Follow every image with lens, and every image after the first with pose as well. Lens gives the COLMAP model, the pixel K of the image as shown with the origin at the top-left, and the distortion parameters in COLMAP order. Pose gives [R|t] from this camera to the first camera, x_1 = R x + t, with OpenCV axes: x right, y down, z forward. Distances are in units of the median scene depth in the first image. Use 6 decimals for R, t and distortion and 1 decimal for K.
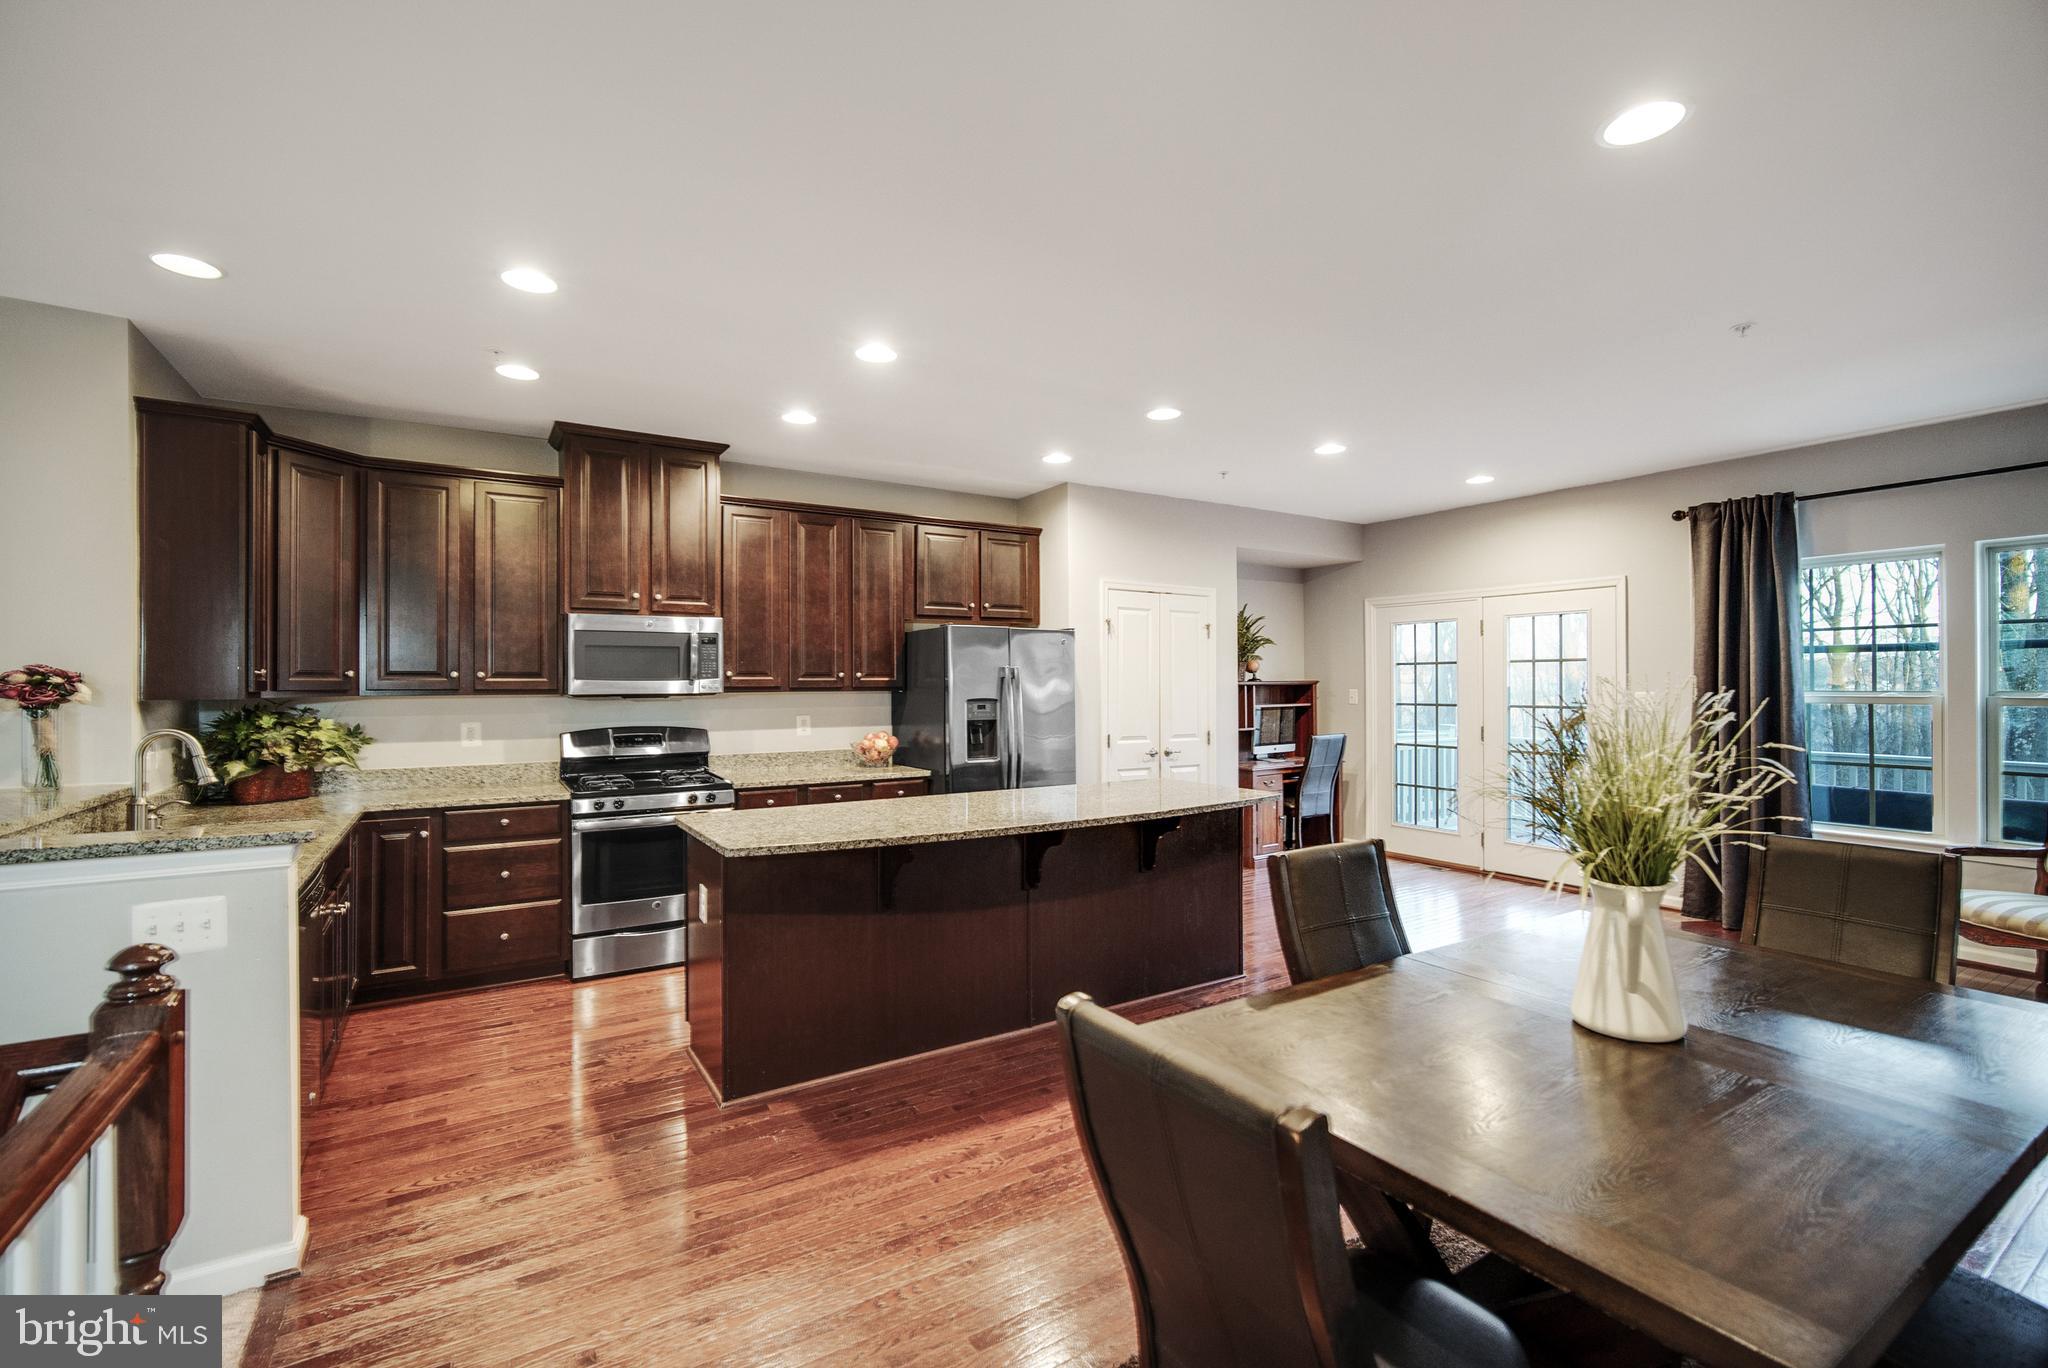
lens RADIAL K [[895.2, 0, 1018.5], [0, 895.2, 684.8], [0, 0, 1]] dist [-0.014201, 0.004418]
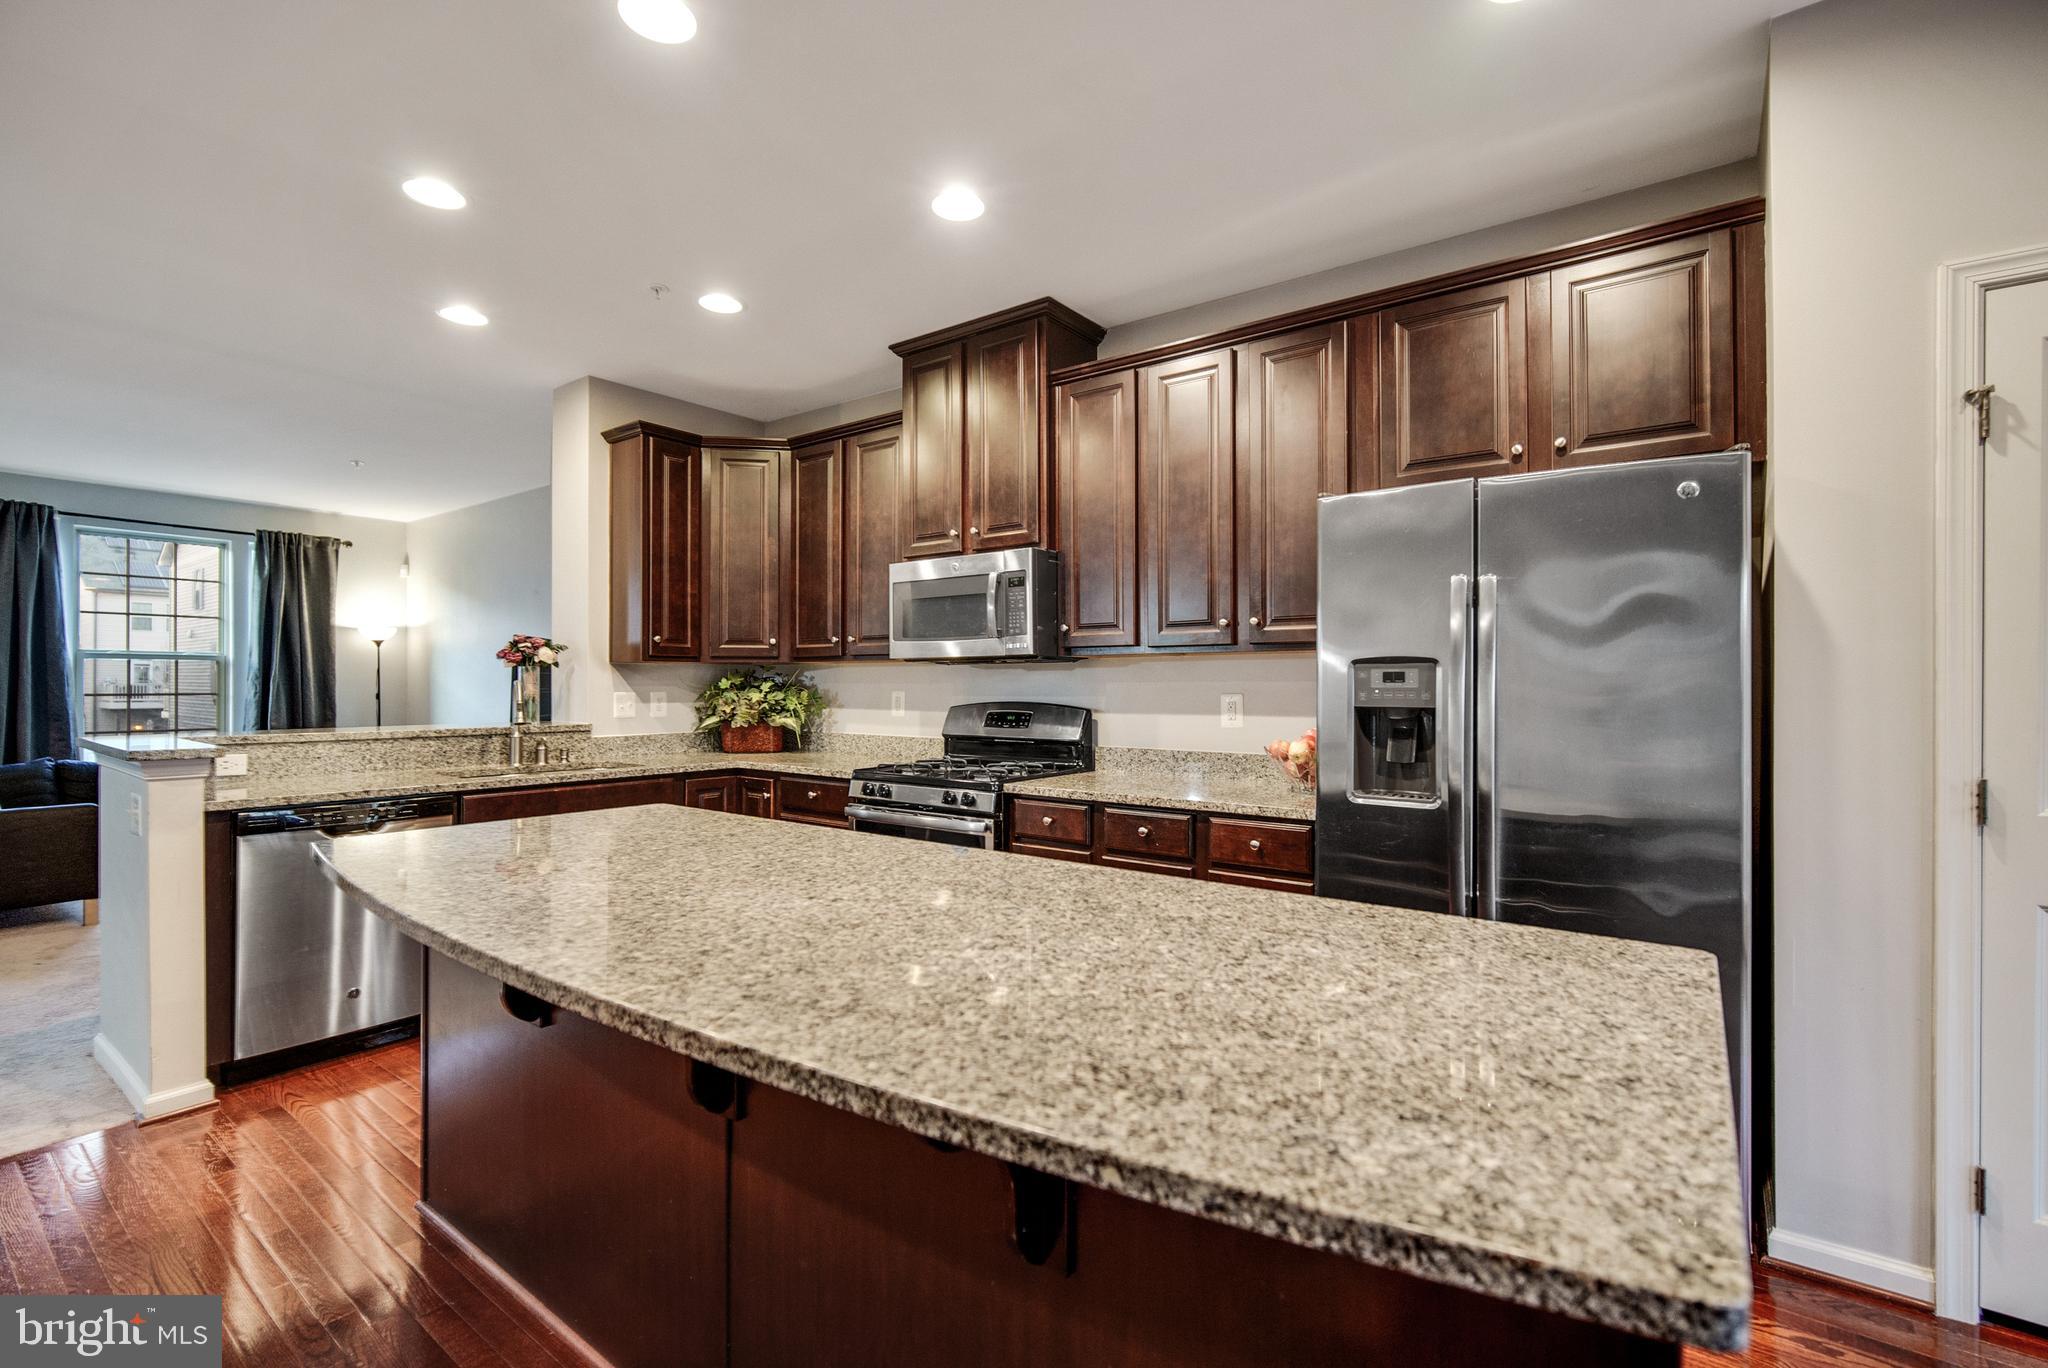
lens RADIAL K [[895.2, 0, 1023.7], [0, 895.2, 682.9], [0, 0, 1]] dist [-0.014201, 0.004418]
pose [[0.365521, 0.001926, -0.930801, 0.304247], [-0.003660, 0.999993, 0.000632, 0.028975], [0.930796, 0.003176, 0.365526, 0.705126]]
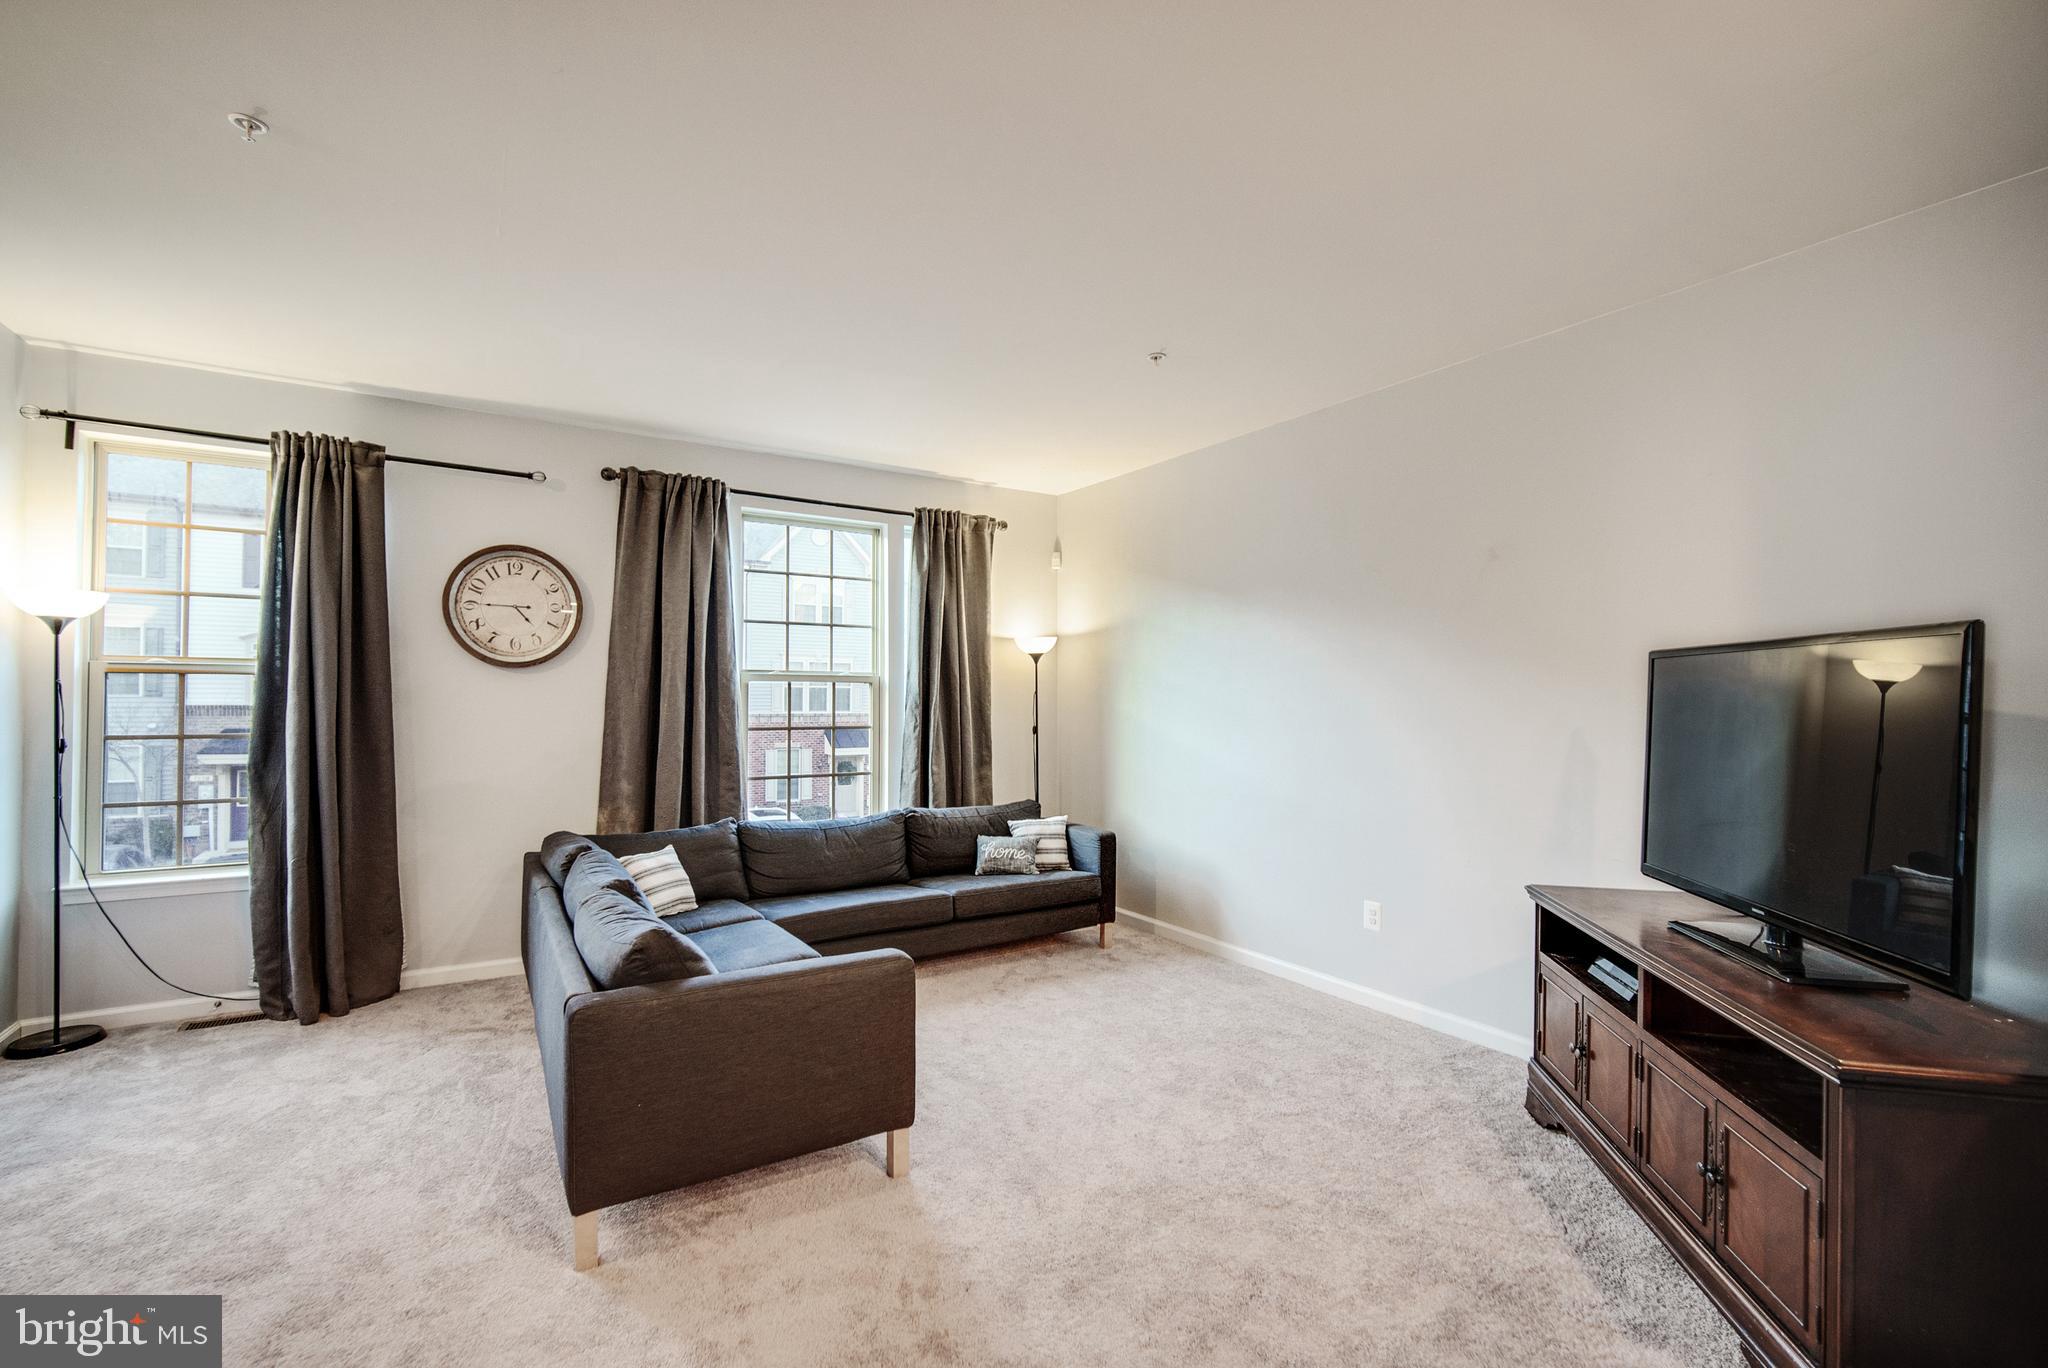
lens RADIAL K [[895.2, 0, 1021.4], [0, 895.2, 683.5], [0, 0, 1]] dist [-0.014201, 0.004418]
pose [[0.002773, -0.011809, -0.999926, -0.402307], [-0.005987, 0.999912, -0.011826, 0.011366], [0.999978, 0.006019, 0.002702, 0.202732]]
